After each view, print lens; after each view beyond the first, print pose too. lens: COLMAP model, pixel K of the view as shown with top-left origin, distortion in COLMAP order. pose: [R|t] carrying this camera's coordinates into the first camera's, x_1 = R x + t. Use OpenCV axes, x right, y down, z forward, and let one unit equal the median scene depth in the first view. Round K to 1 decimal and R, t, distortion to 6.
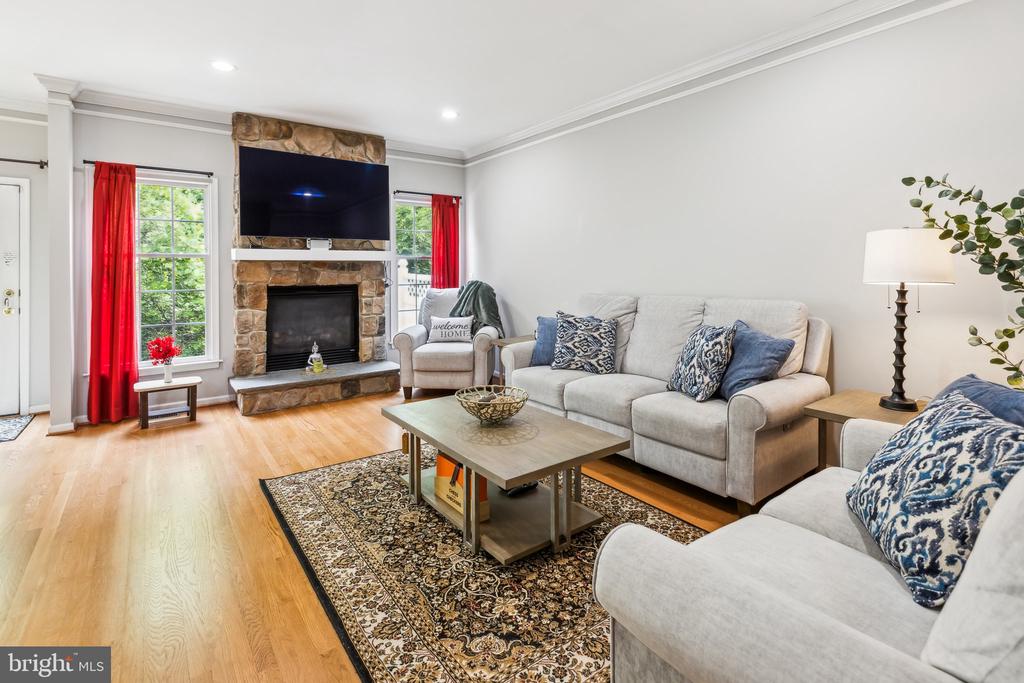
lens RADIAL K [[495.0, 0, 515.9], [0, 495.0, 270.5], [0, 0, 1]] dist [0.000058, 0.000089]
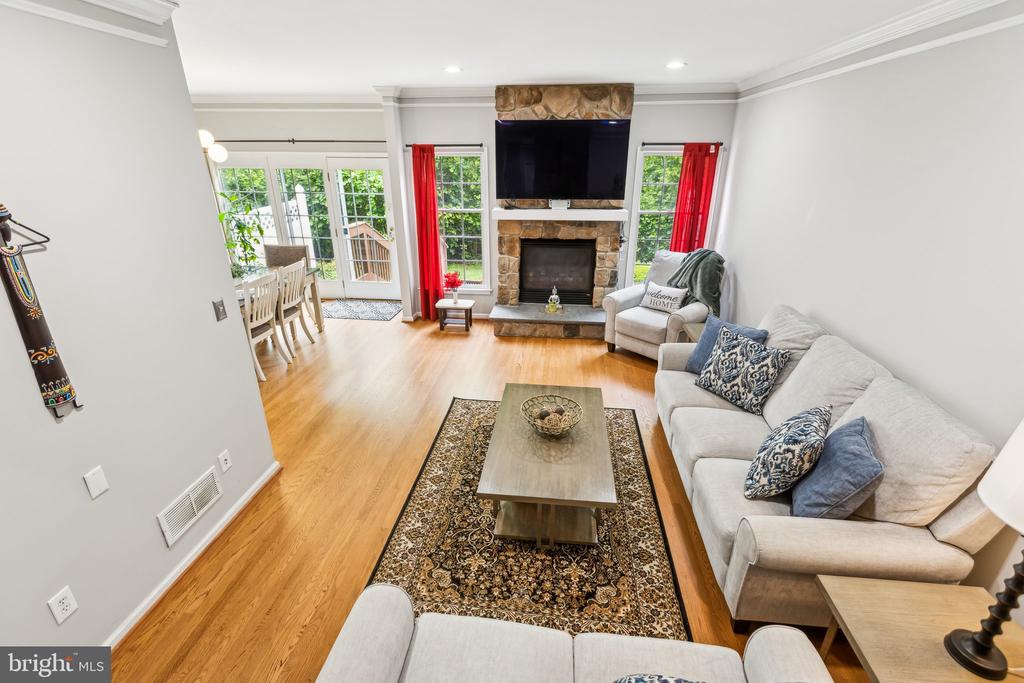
lens RADIAL K [[465.8, 0, 512.0], [0, 465.8, 341.5], [0, 0, 1]] dist [-0.002485, 0.000291]
pose [[0.722800, 0.269598, -0.636299, 0.311989], [-0.001841, 0.921510, 0.388350, -0.191005], [0.691055, -0.279529, 0.666564, 0.134999]]
